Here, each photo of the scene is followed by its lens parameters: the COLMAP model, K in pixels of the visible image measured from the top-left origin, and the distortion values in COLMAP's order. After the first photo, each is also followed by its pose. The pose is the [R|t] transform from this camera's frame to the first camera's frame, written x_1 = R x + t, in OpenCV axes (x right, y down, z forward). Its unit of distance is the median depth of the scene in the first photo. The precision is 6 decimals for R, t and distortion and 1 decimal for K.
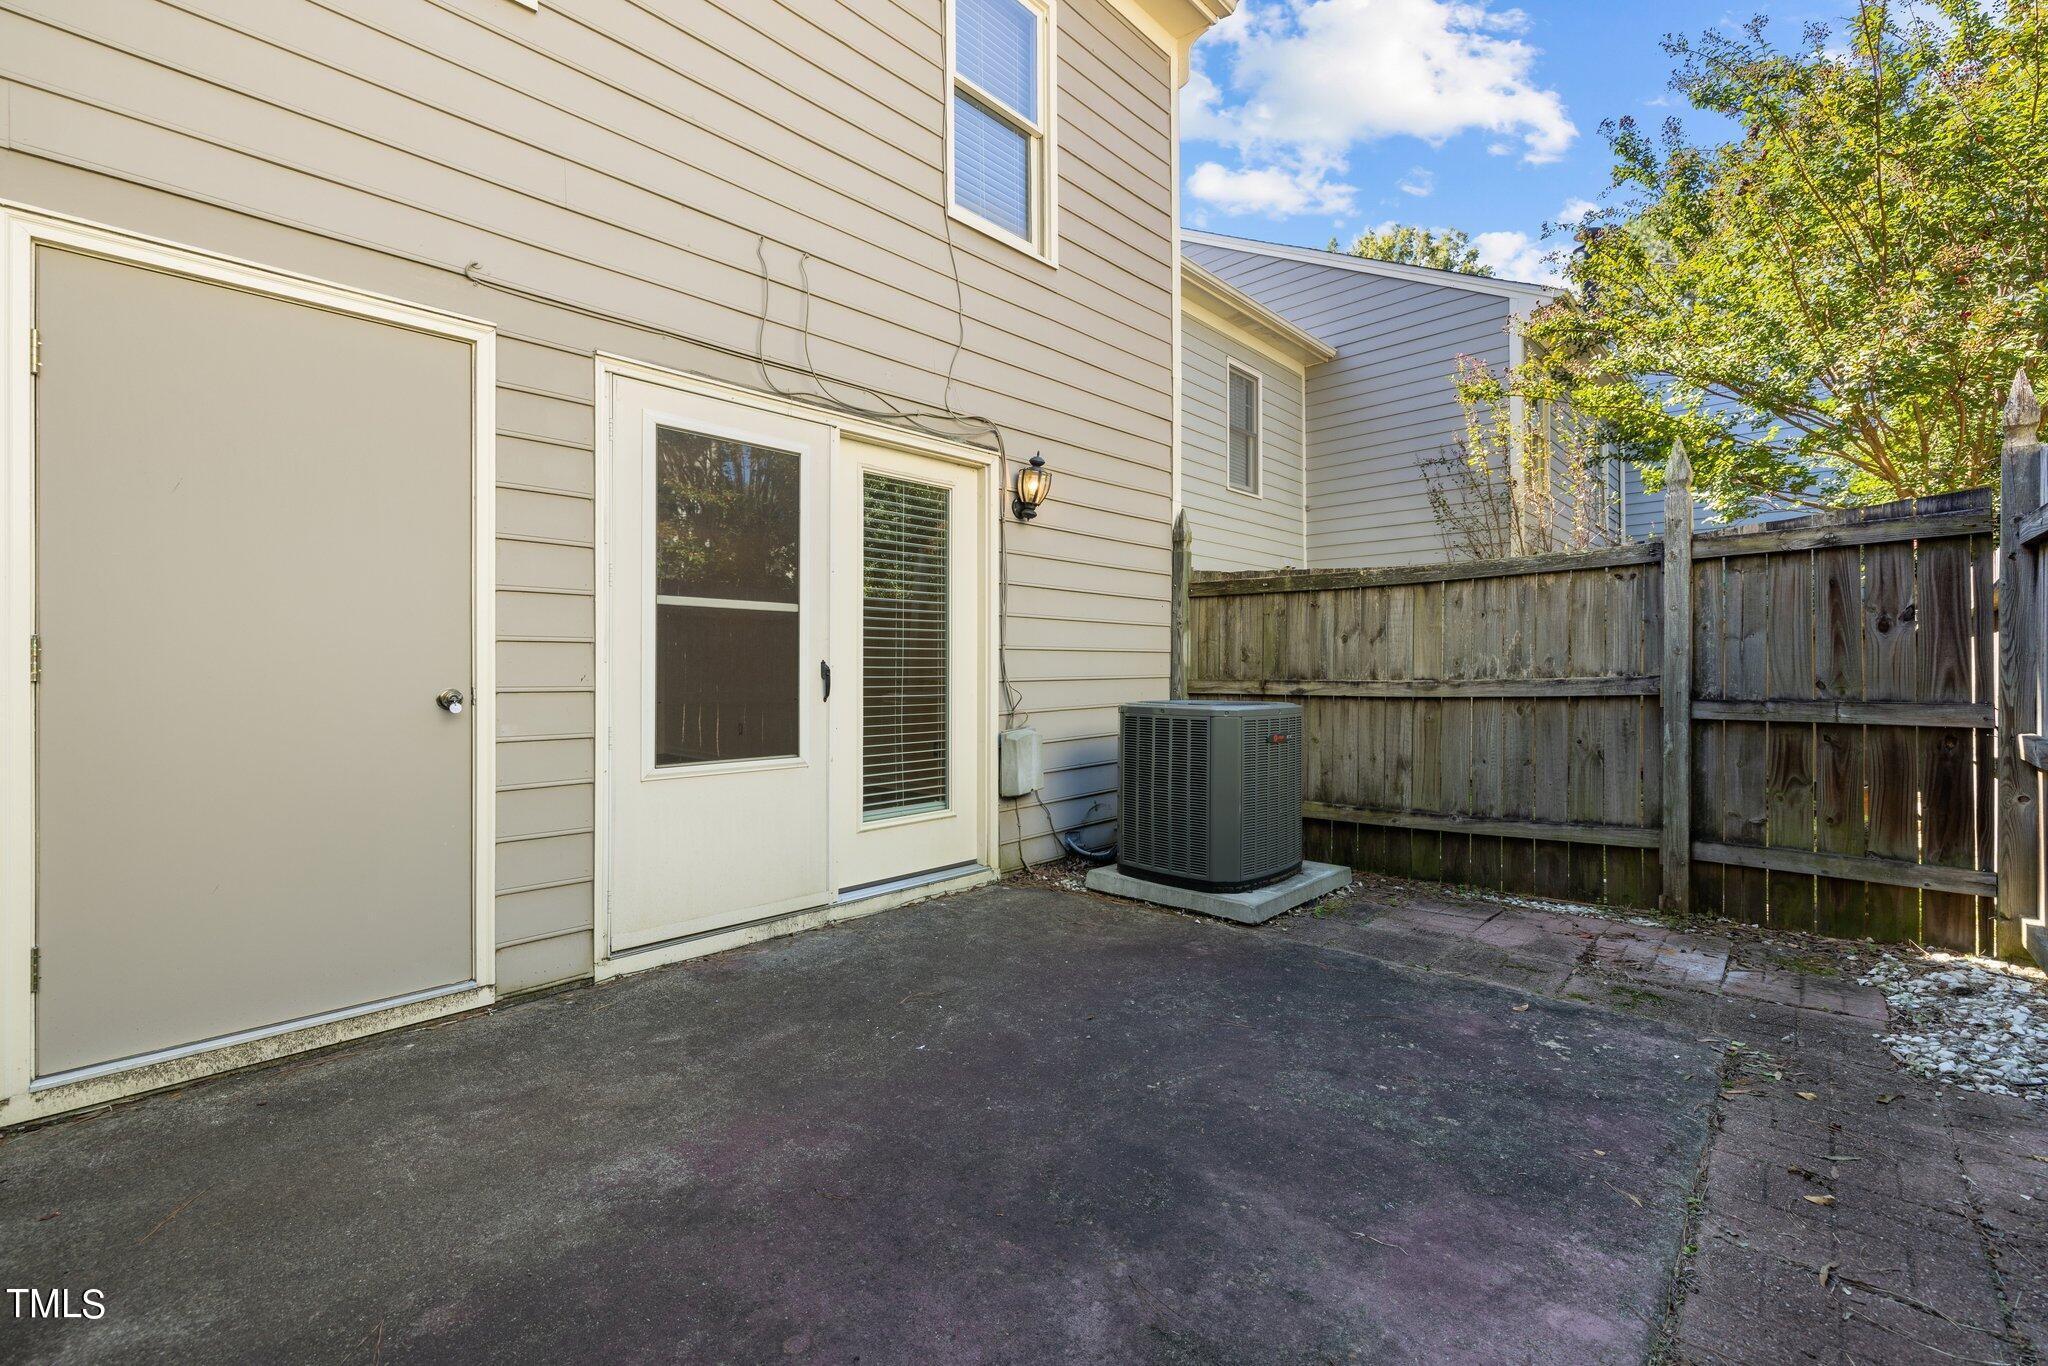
lens RADIAL K [[860.3, 0, 1023.0], [0, 860.3, 676.1], [0, 0, 1]] dist [-0.001846, 0.000526]
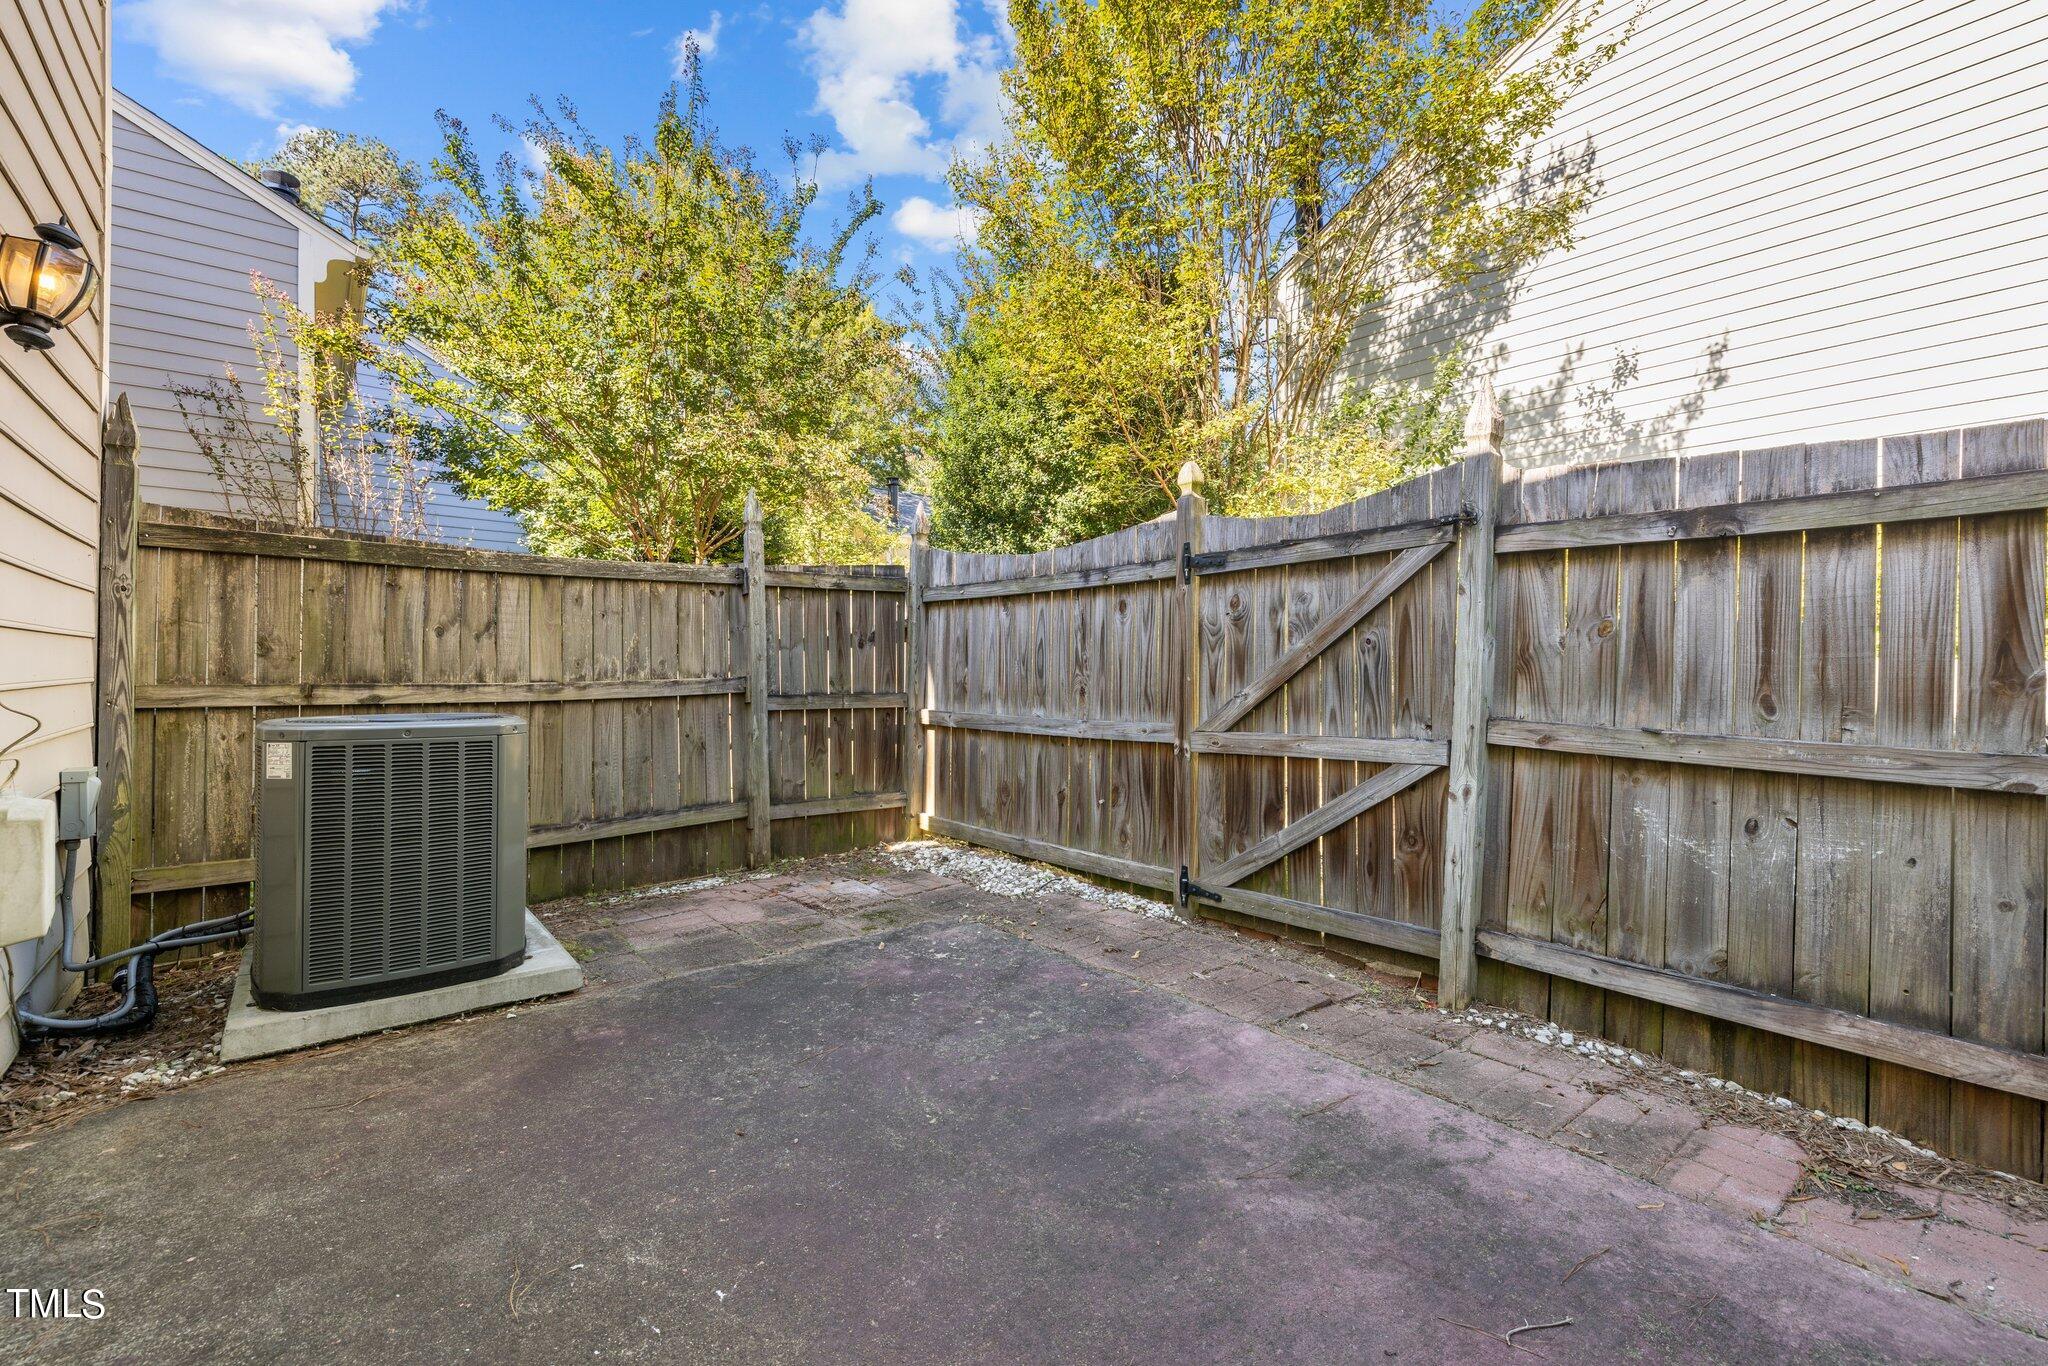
lens RADIAL K [[860.3, 0, 1019.9], [0, 860.3, 676.6], [0, 0, 1]] dist [-0.001846, 0.000526]
pose [[0.130903, -0.002821, 0.991391, -0.427523], [0.001198, 0.999996, 0.002687, -0.003636], [-0.991395, 0.000836, 0.130905, 0.440595]]
